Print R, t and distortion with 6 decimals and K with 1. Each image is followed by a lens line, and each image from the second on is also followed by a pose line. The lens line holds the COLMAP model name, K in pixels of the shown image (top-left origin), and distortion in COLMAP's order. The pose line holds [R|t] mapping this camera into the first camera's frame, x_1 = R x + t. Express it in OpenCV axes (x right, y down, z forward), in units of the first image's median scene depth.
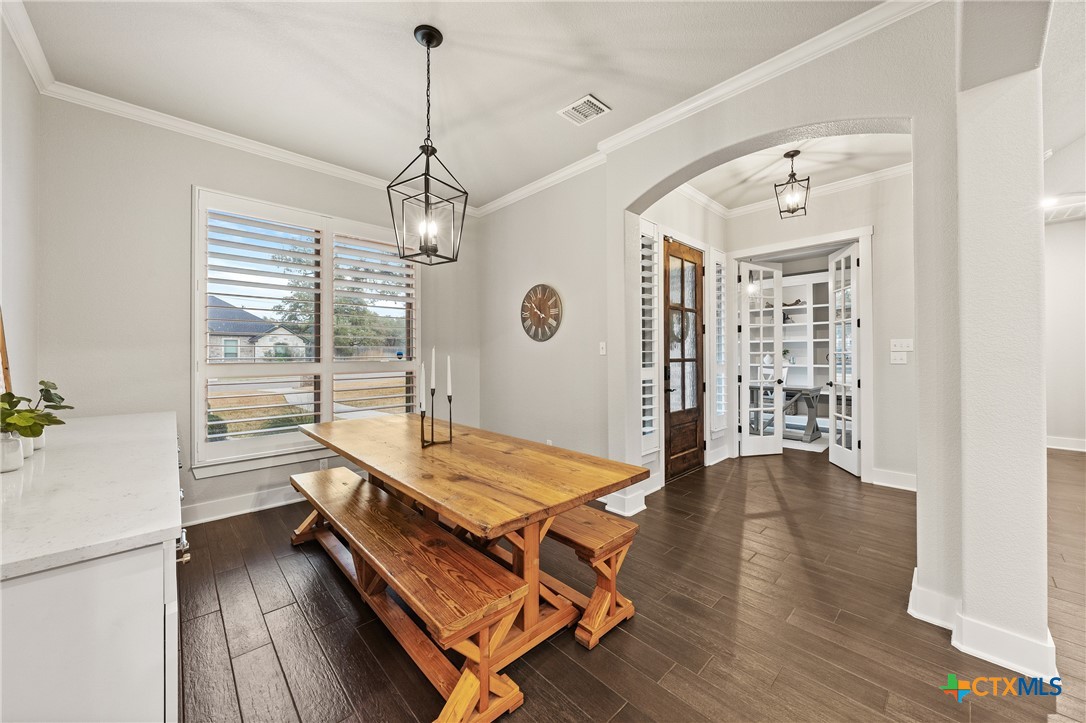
lens RADIAL K [[404.6, 0, 543.5], [0, 404.6, 352.7], [0, 0, 1]] dist [-0.003776, -0.000005]
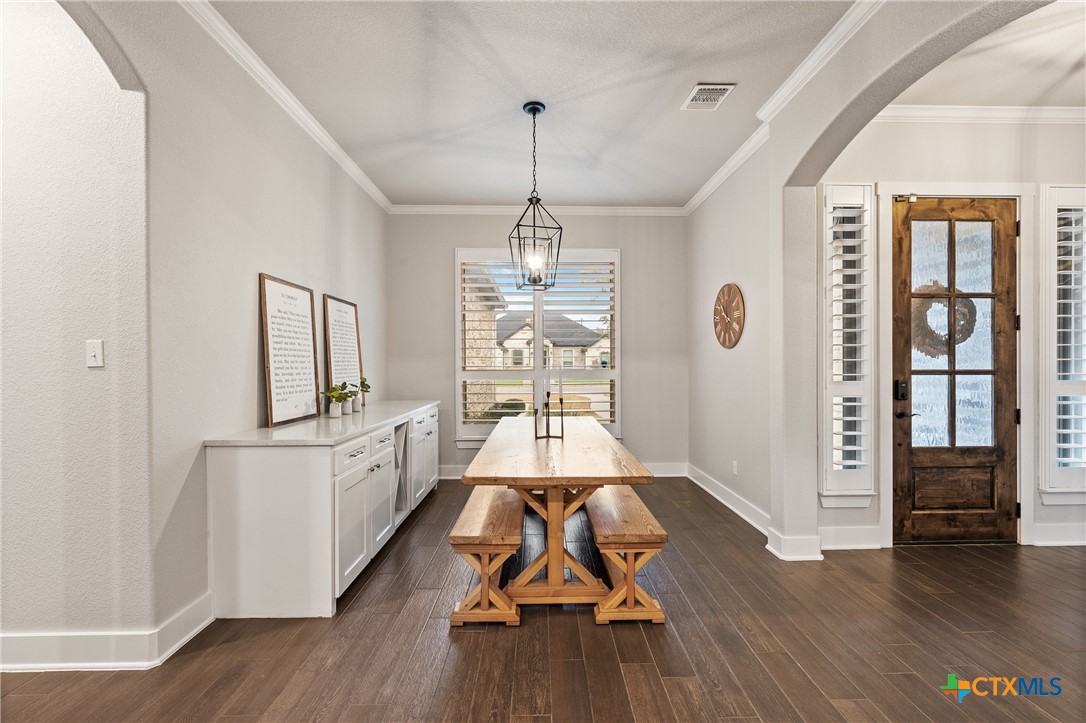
lens RADIAL K [[465.9, 0, 532.2], [0, 465.9, 365.9], [0, 0, 1]] dist [-0.002261, -0.001274]
pose [[0.725256, 0.003734, -0.688470, 0.369714], [0.003560, 0.999952, 0.009175, -0.001365], [0.688471, -0.009105, 0.725207, -0.028473]]
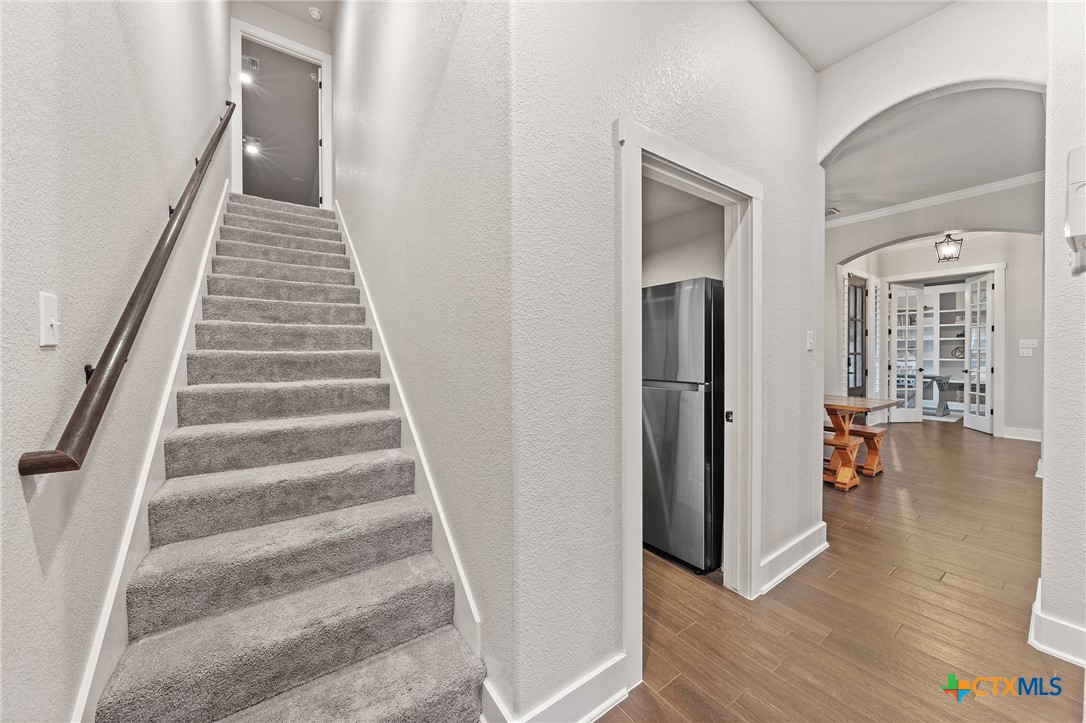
lens RADIAL K [[384.3, 0, 542.3], [0, 384.3, 354.2], [0, 0, 1]] dist [-0.004835, 0.000286]
pose [[0.984814, 0.003664, -0.173574, -0.554432], [-0.001722, 0.999934, 0.011340, 0.007071], [0.173604, -0.010869, 0.984755, -0.611095]]
